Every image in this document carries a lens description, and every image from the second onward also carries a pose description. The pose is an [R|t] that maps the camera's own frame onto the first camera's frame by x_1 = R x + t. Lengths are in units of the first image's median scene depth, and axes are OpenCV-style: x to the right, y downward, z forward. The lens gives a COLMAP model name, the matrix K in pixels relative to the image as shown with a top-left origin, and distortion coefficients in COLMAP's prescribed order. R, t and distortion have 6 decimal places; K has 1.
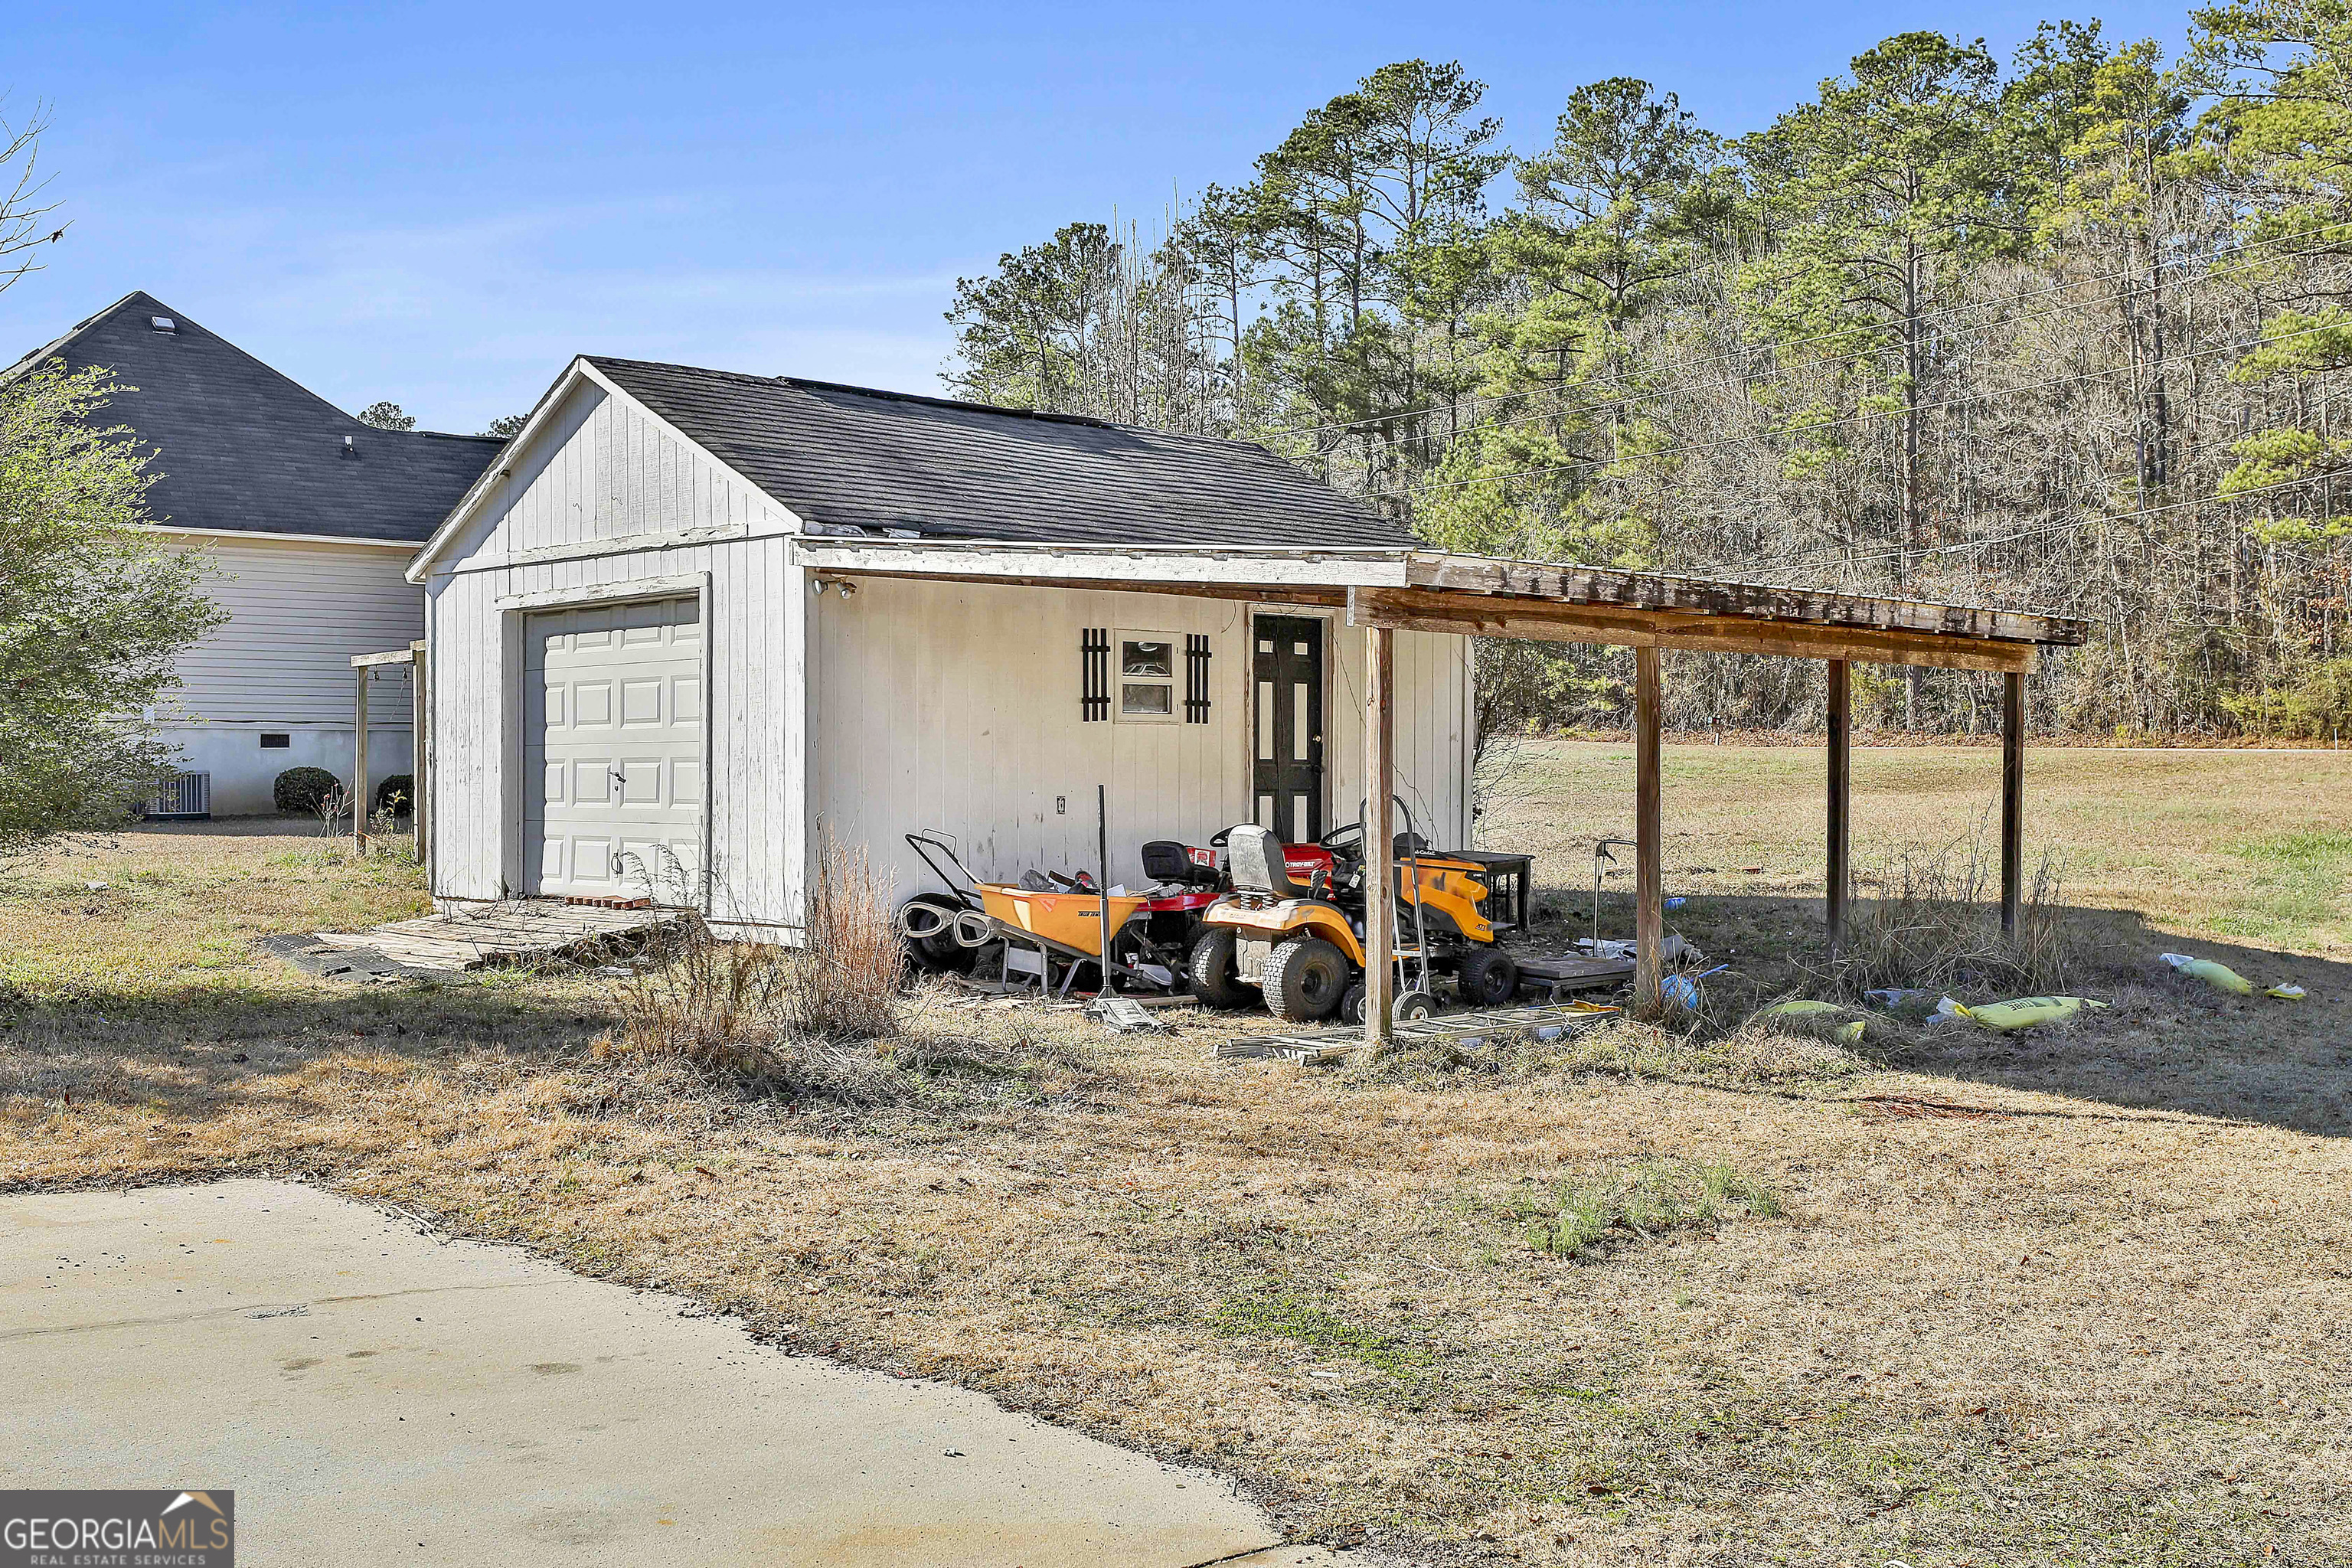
lens RADIAL K [[2349.2, 0, 1173.6], [0, 2349.2, 782.4], [0, 0, 1]] dist [-0.011173, 0.000000]
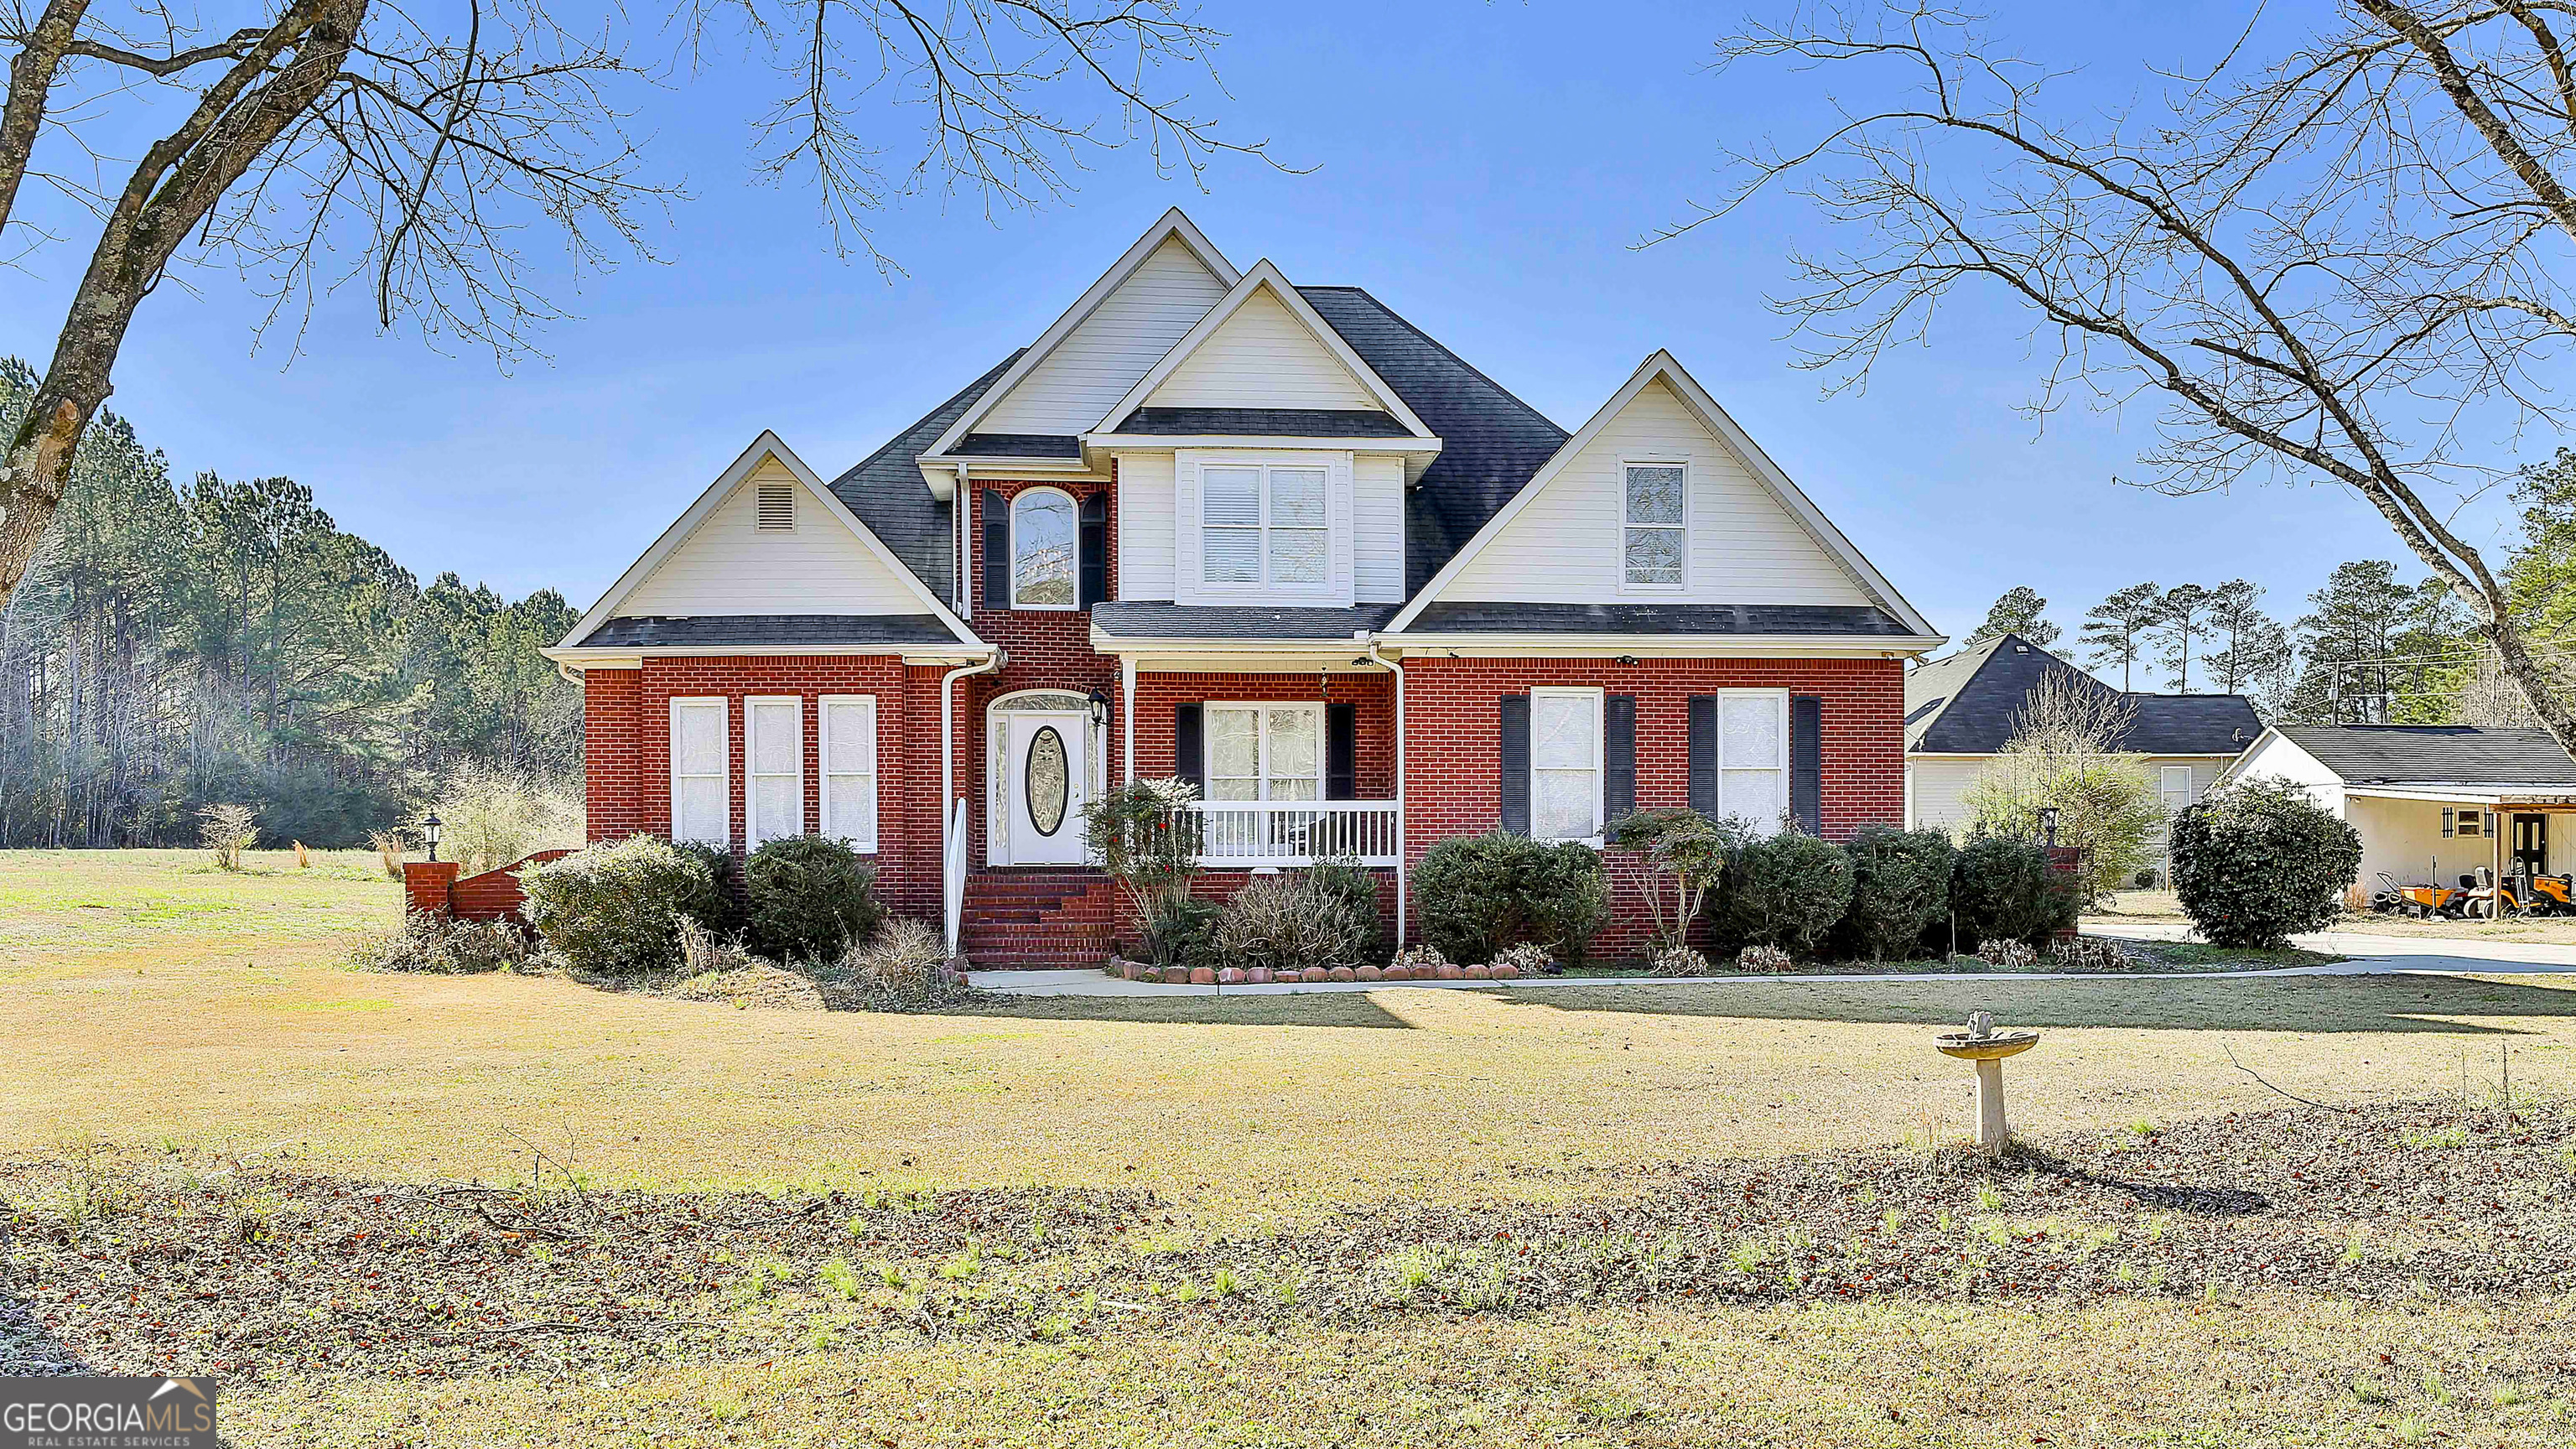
lens RADIAL K [[2273.3, 0, 1357.5], [0, 2273.3, 924.5], [0, 0, 1]] dist [-0.000369, 0.003812]
pose [[0.834193, 0.005293, -0.551447, 0.379550], [0.000079, 0.999953, 0.009718, 0.053488], [0.551473, -0.008150, 0.834153, -2.061264]]
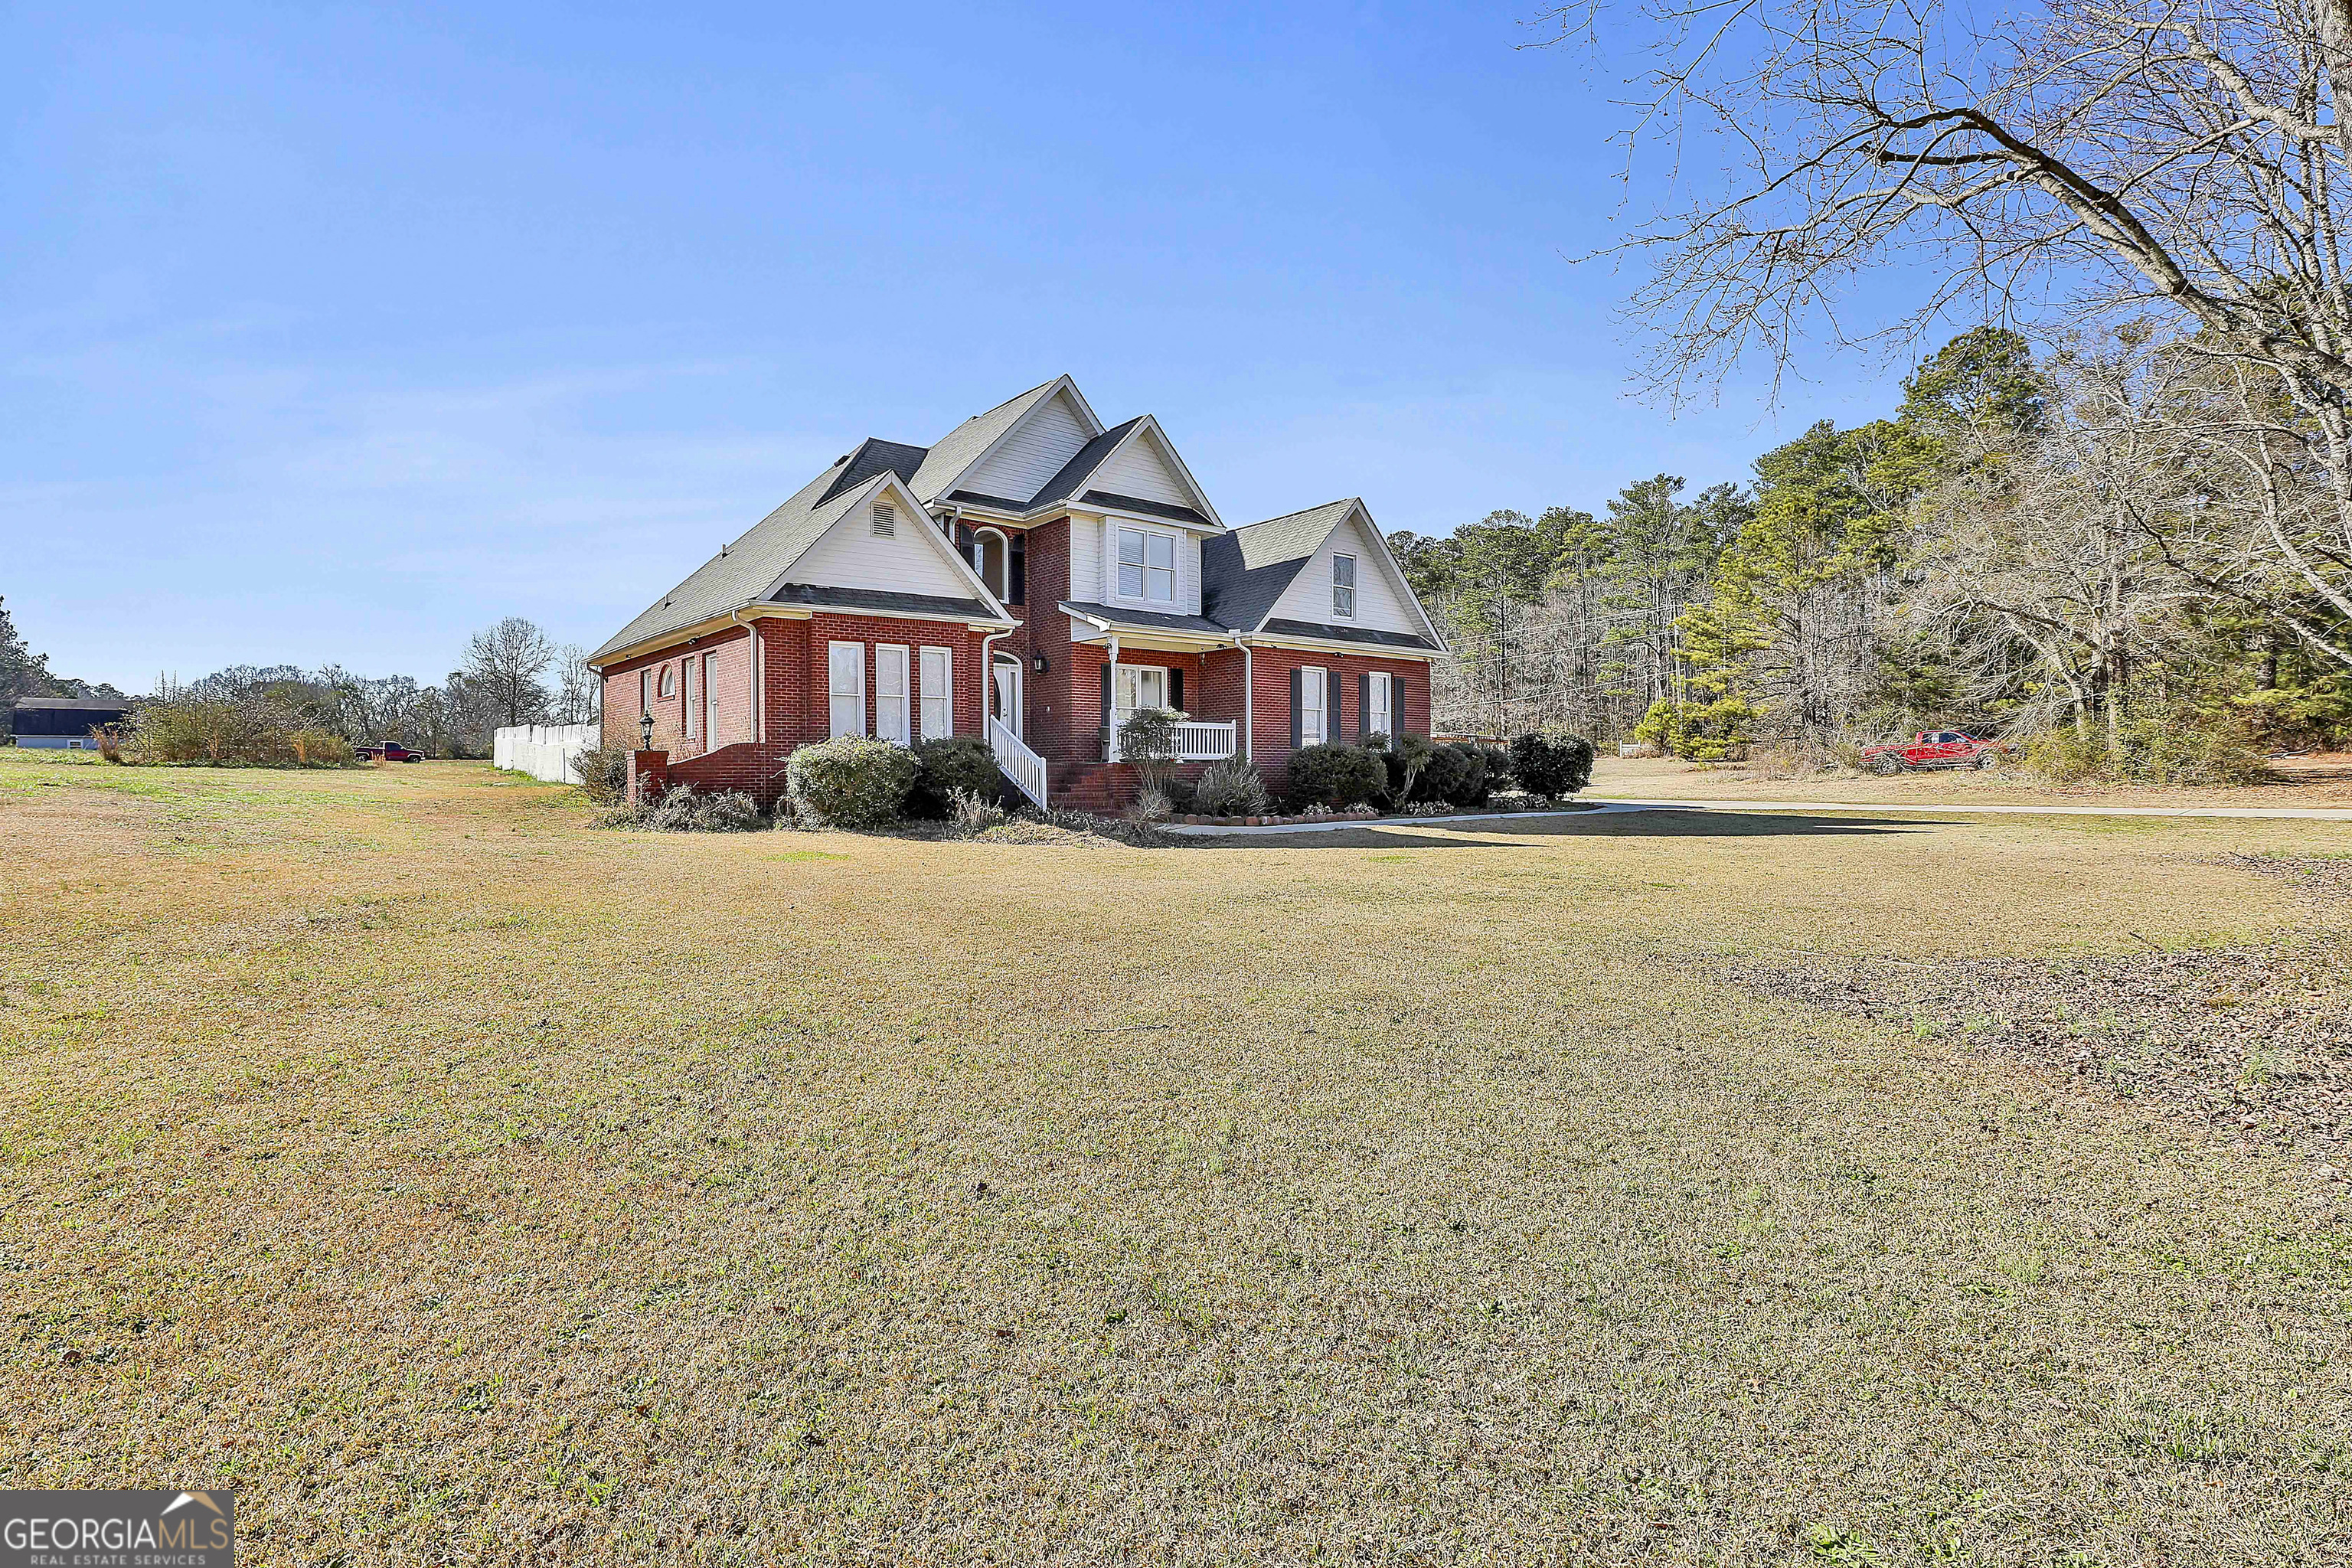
lens RADIAL K [[1130.6, 0, 1169.5], [0, 1130.6, 780.8], [0, 0, 1]] dist [-0.004892, 0.002115]
pose [[0.999946, -0.000552, -0.010332, -0.578900], [0.000545, 1.000000, -0.000681, 0.056010], [0.010332, 0.000675, 0.999946, -2.167165]]
